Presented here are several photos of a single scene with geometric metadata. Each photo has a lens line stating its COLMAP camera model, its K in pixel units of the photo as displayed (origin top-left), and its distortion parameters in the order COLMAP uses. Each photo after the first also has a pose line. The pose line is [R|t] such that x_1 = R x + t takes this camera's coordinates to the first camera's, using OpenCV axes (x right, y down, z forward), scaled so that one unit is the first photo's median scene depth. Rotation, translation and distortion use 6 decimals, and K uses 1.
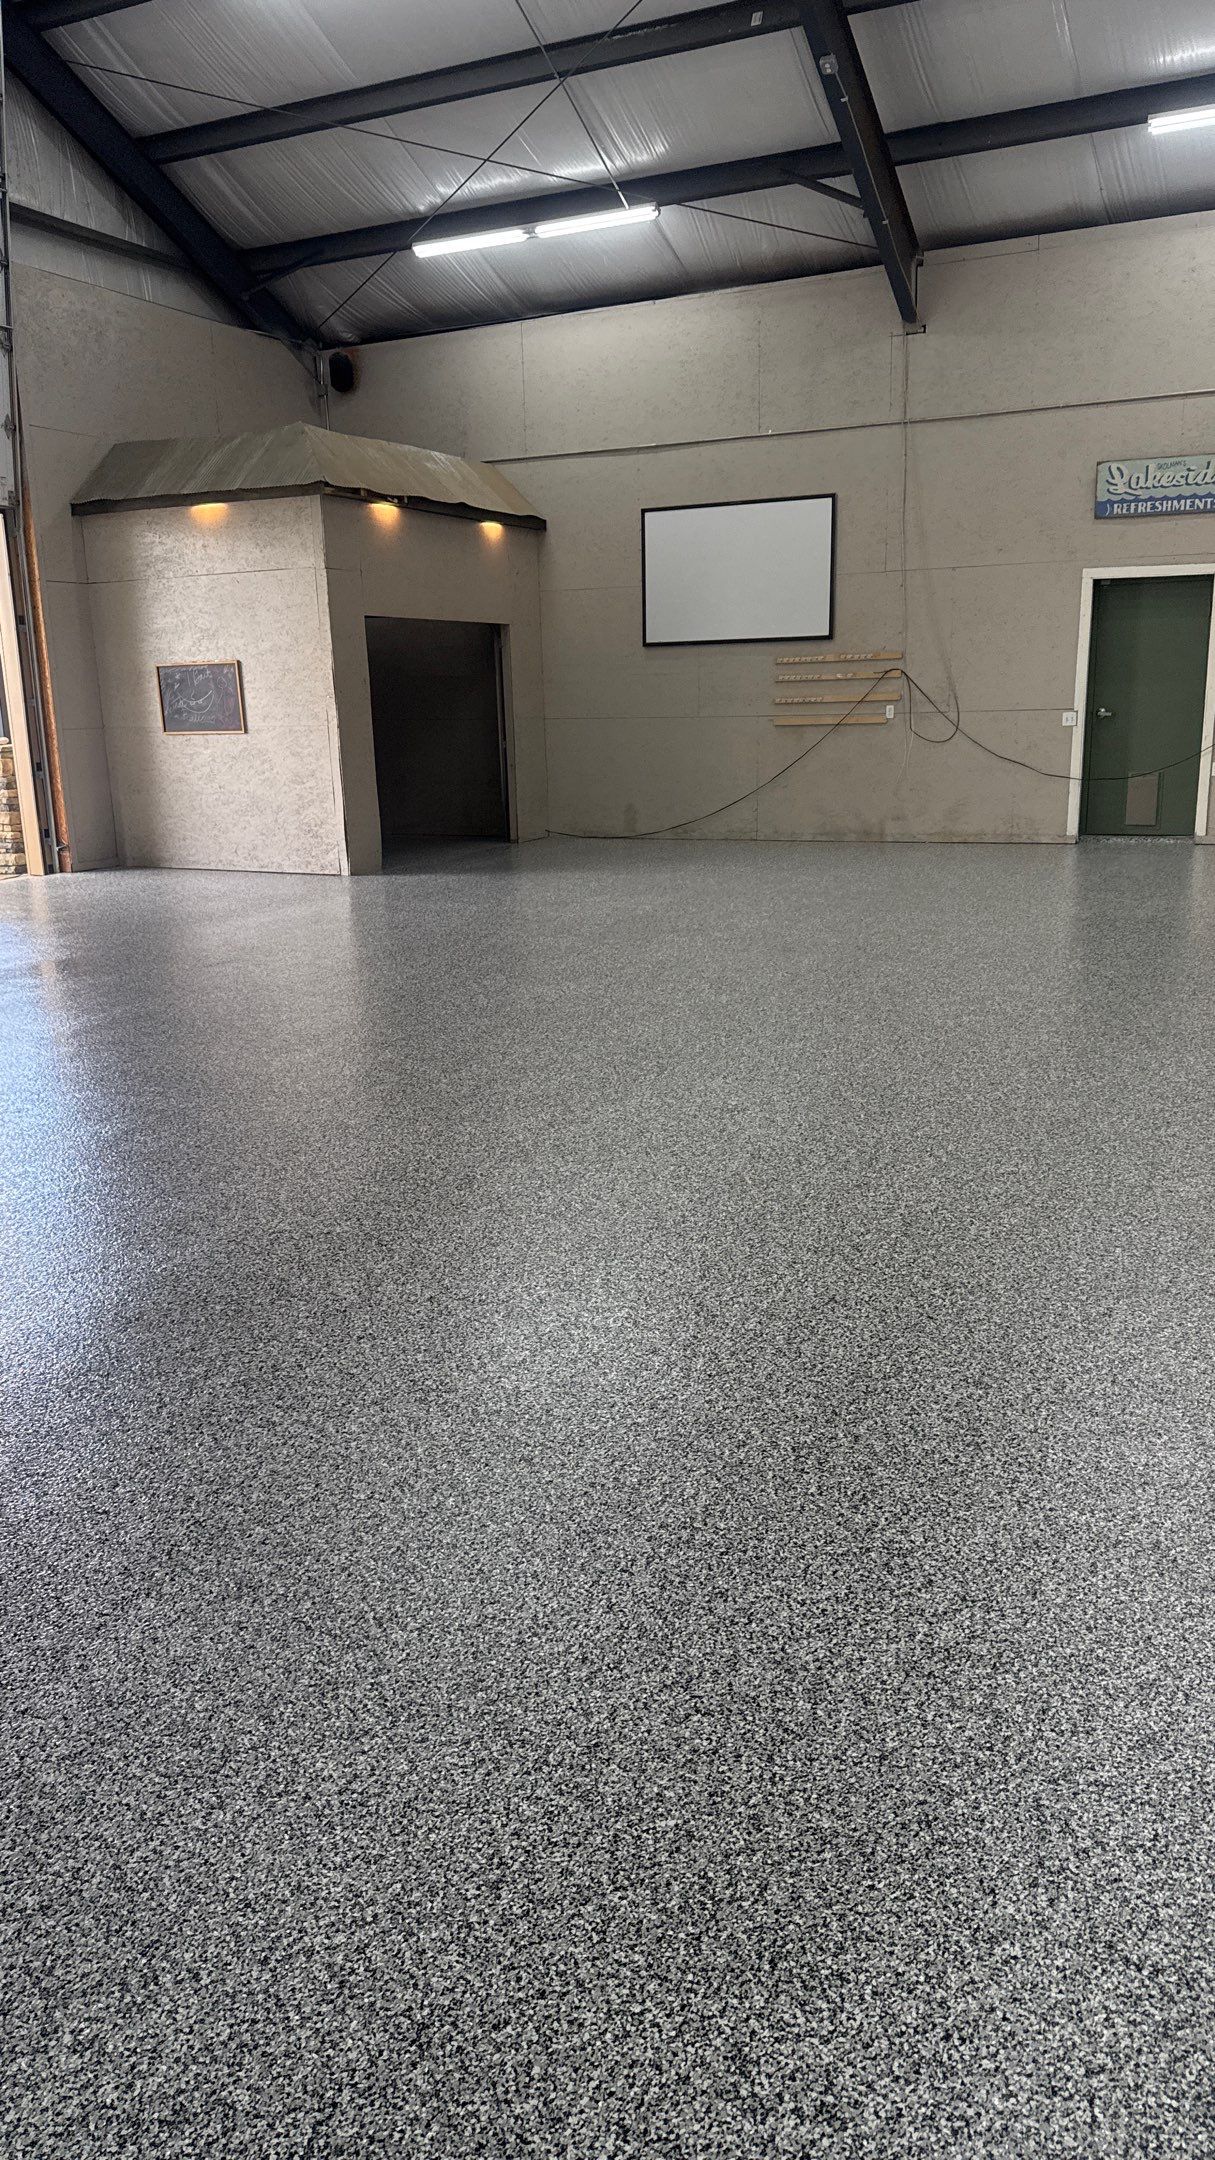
lens RADIAL K [[1593.7, 0, 612.1], [0, 1593.7, 961.0], [0, 0, 1]] dist [0.120202, -0.128203]
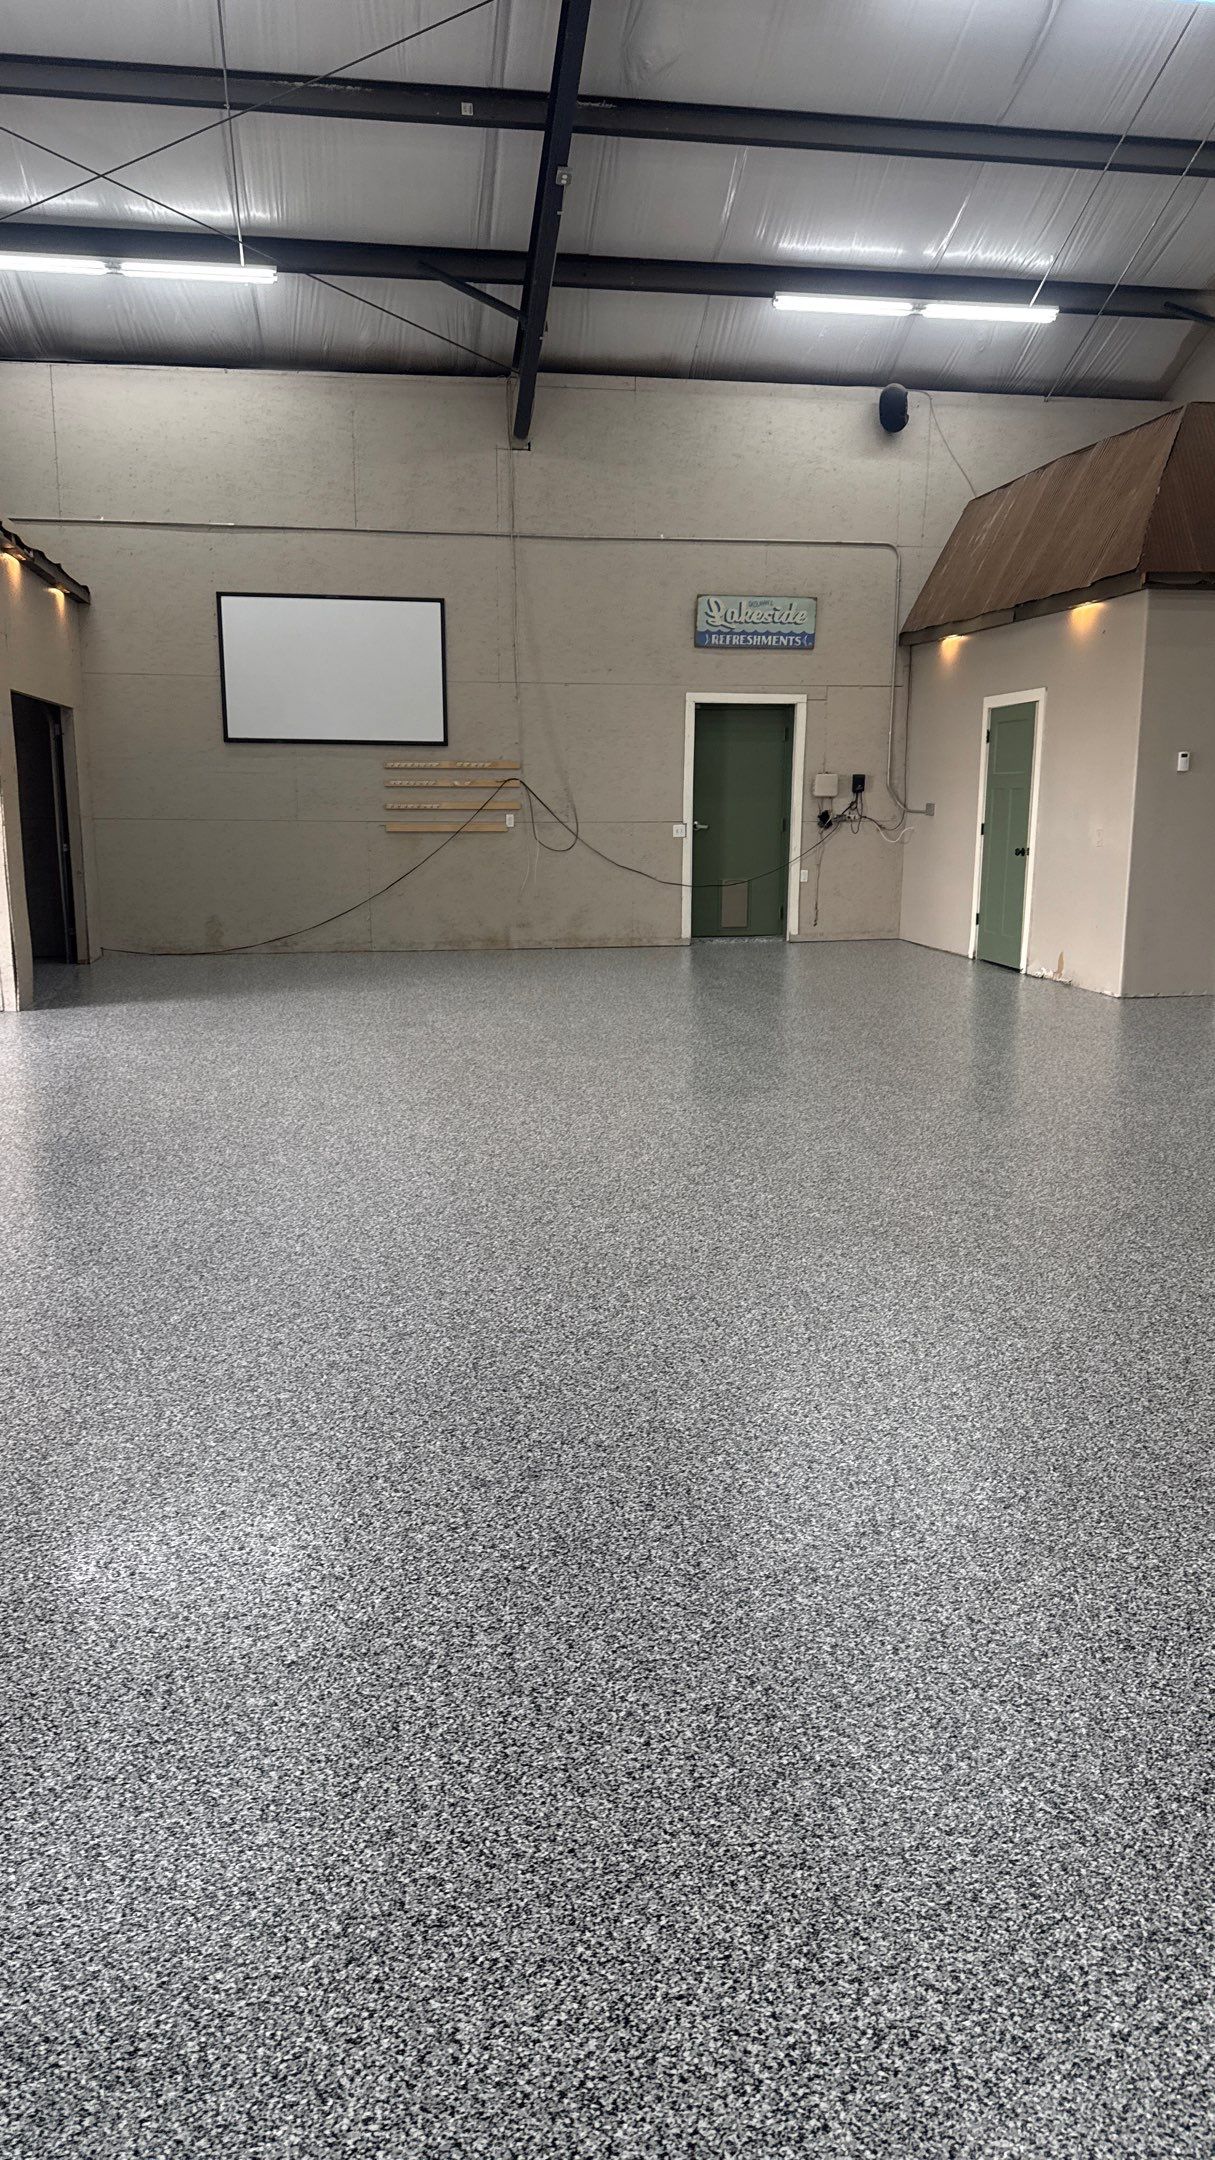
lens RADIAL K [[1545.3, 0, 607.5], [0, 1545.3, 1080.0], [0, 0, 1]] dist [0.055173, -0.079640]
pose [[0.822681, -0.078429, 0.563067, -0.340649], [0.073330, 0.996804, 0.031704, -0.018686], [-0.563754, 0.015207, 0.825803, 0.162104]]
